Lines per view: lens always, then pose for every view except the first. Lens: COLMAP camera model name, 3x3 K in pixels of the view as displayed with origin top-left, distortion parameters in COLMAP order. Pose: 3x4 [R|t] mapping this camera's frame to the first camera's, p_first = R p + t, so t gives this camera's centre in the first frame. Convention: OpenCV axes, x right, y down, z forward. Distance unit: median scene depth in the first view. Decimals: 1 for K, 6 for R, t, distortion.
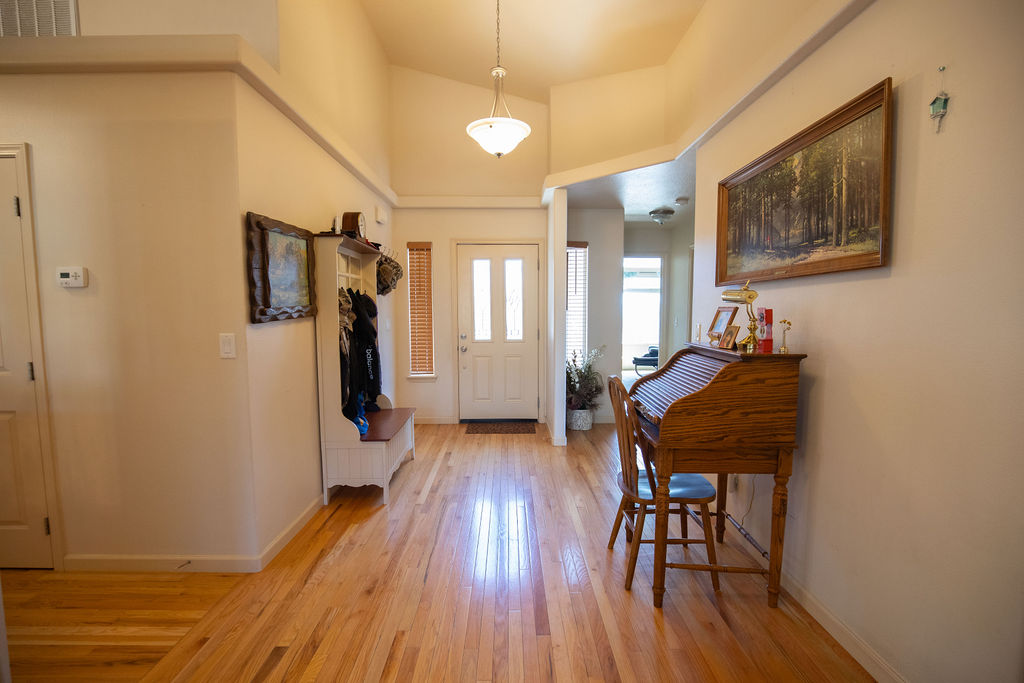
lens RADIAL K [[471.9, 0, 517.5], [0, 471.9, 351.6], [0, 0, 1]] dist [-0.025033, 0.000791]
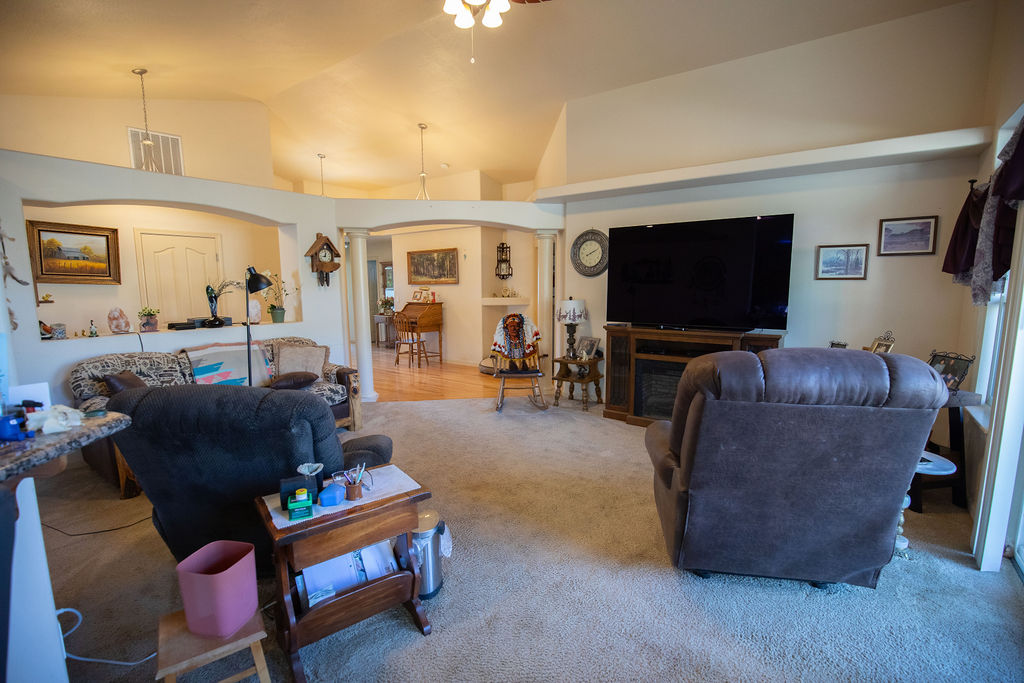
lens RADIAL K [[470.4, 0, 515.4], [0, 470.4, 346.8], [0, 0, 1]] dist [-0.017987, 0.001504]
pose [[0.607590, -0.107251, 0.786976, -2.319734], [0.075729, 0.994150, 0.077018, 0.123133], [-0.790632, 0.012801, 0.612158, -2.078864]]
